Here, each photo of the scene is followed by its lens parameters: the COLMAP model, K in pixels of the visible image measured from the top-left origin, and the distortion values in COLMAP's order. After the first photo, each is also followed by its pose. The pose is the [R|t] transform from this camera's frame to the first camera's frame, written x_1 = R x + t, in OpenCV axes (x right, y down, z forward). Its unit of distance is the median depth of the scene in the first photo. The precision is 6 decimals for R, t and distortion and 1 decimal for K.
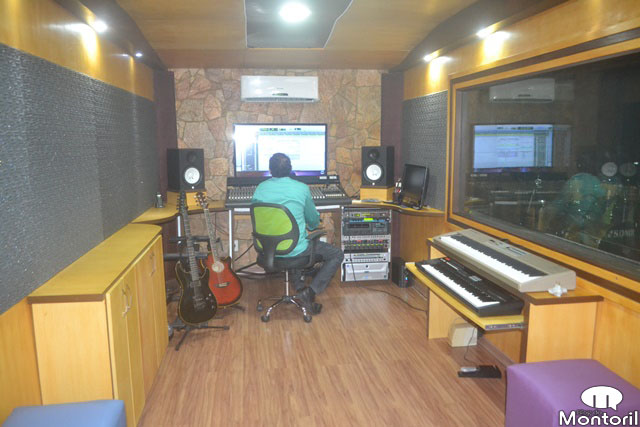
lens RADIAL K [[537.3, 0, 320.0], [0, 537.3, 213.5], [0, 0, 1]] dist [-0.053687, -0.001349]
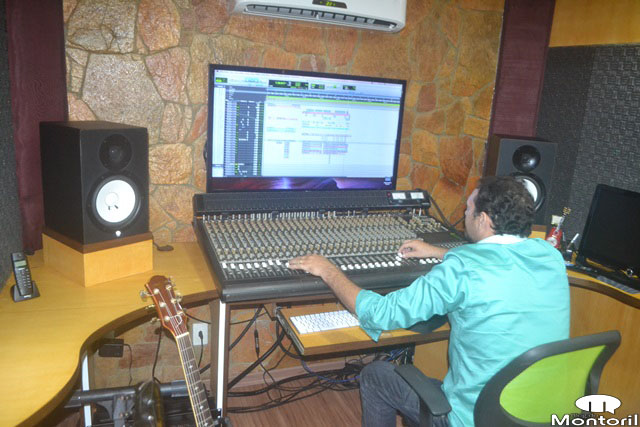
lens RADIAL K [[537.3, 0, 320.0], [0, 537.3, 213.5], [0, 0, 1]] dist [-0.053687, -0.001349]
pose [[0.974876, 0.015297, 0.222221, -0.168961], [-0.034099, 0.996129, 0.081021, -0.088734], [-0.220122, -0.086563, 0.971624, 0.565687]]
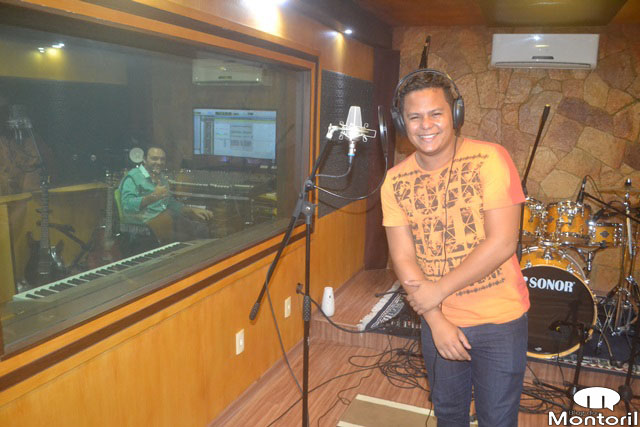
lens RADIAL K [[537.3, 0, 320.0], [0, 537.3, 213.5], [0, 0, 1]] dist [-0.053687, -0.001349]
pose [[0.878719, 0.112470, -0.463901, 0.544969], [-0.089884, 0.993447, 0.070597, -0.060365], [0.468801, -0.020338, 0.883070, 0.213274]]
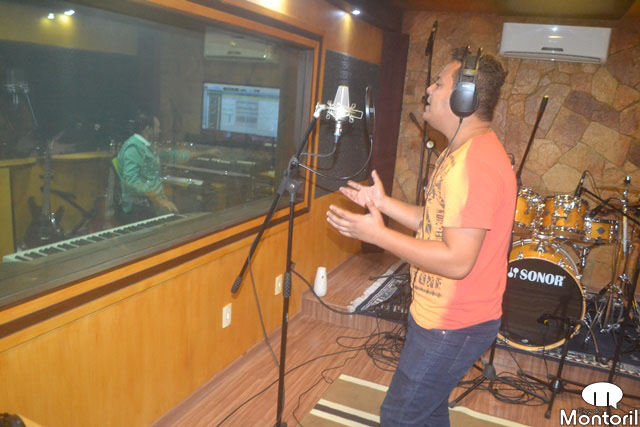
lens RADIAL K [[537.3, 0, 320.0], [0, 537.3, 213.5], [0, 0, 1]] dist [-0.053687, -0.001349]
pose [[0.863142, 0.177015, -0.472918, 0.558490], [-0.143955, 0.983939, 0.105553, -0.060326], [0.484007, -0.023028, 0.874761, 0.218498]]
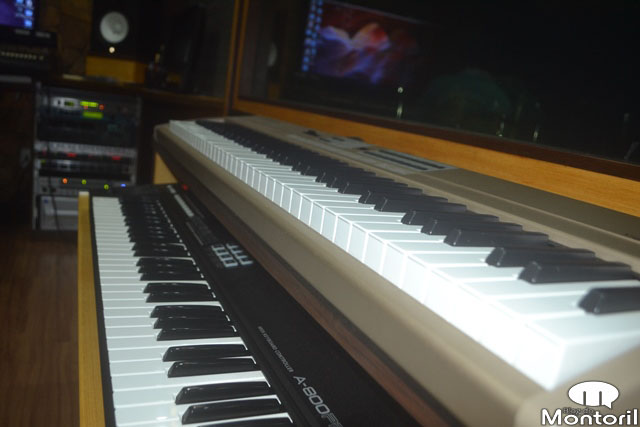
lens RADIAL K [[537.3, 0, 320.0], [0, 537.3, 213.5], [0, 0, 1]] dist [-0.053687, -0.001349]
pose [[0.949074, 0.068507, 0.307514, 0.138897], [-0.096112, 0.992501, 0.075522, 0.043366], [-0.300035, -0.101232, 0.948542, 0.415002]]
